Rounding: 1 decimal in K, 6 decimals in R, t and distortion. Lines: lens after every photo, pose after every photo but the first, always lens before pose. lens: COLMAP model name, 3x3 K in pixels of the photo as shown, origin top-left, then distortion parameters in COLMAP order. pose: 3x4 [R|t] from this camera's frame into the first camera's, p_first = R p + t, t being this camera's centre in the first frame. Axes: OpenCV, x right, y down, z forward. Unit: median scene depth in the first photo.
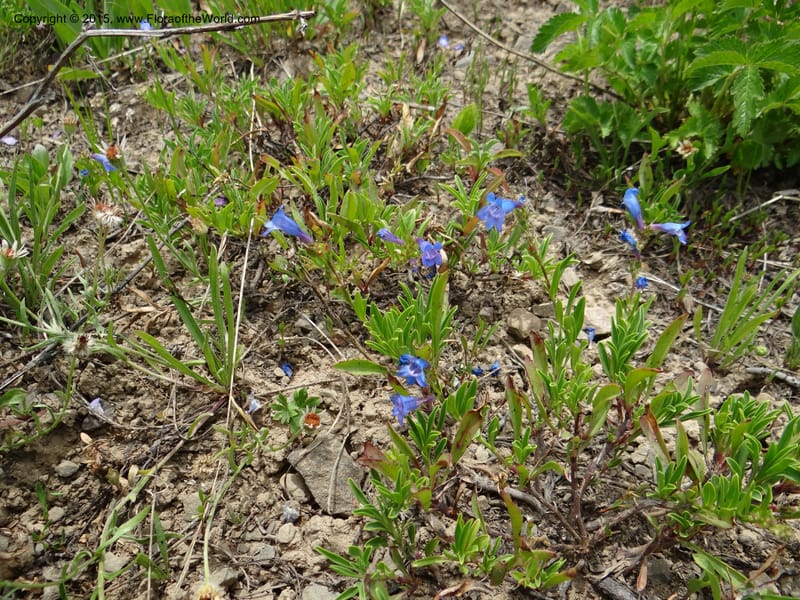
lens RADIAL K [[619.1, 0, 396.6], [0, 619.1, 297.8], [0, 0, 1]] dist [-0.002182, -0.012138]
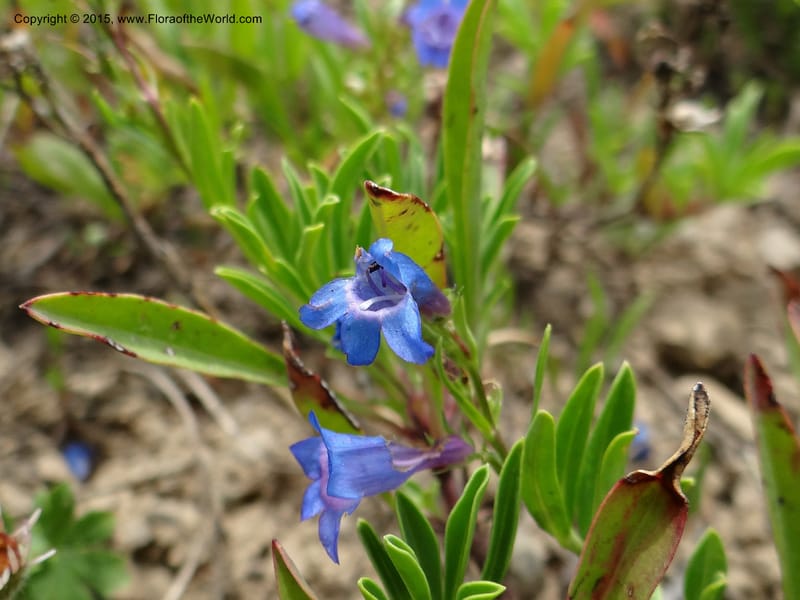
lens RADIAL K [[927.8, 0, 400.0], [0, 927.8, 293.2], [0, 0, 1]] dist [0.018398, 0.000000]
pose [[0.999484, -0.029115, -0.013538, 0.026903], [0.026499, 0.986067, -0.164224, 0.107746], [0.018130, 0.163781, 0.986330, 0.412634]]
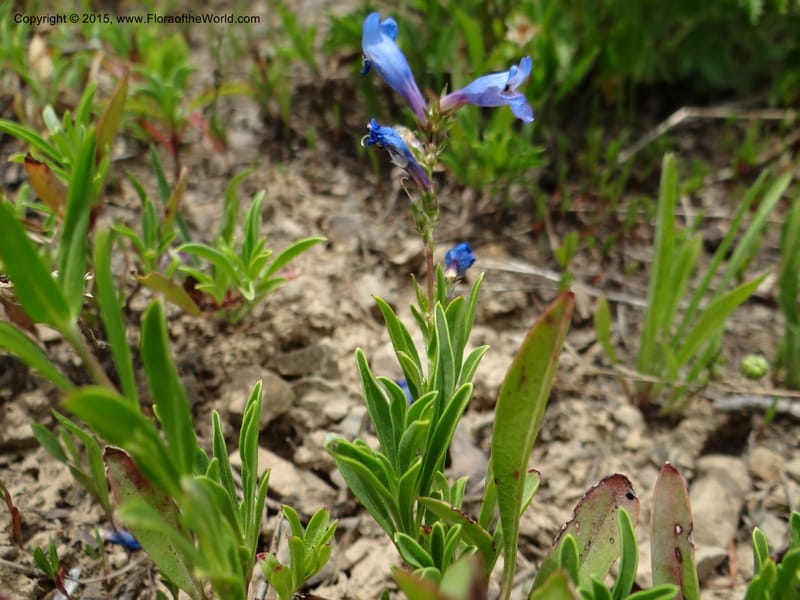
lens RADIAL K [[619.1, 0, 397.7], [0, 619.1, 301.9], [0, 0, 1]] dist [-0.002182, -0.012138]
pose [[0.974146, -0.167501, 0.151604, 0.250479], [0.179816, 0.981102, -0.071445, 0.022451], [-0.136772, 0.096858, 0.985856, 0.523526]]
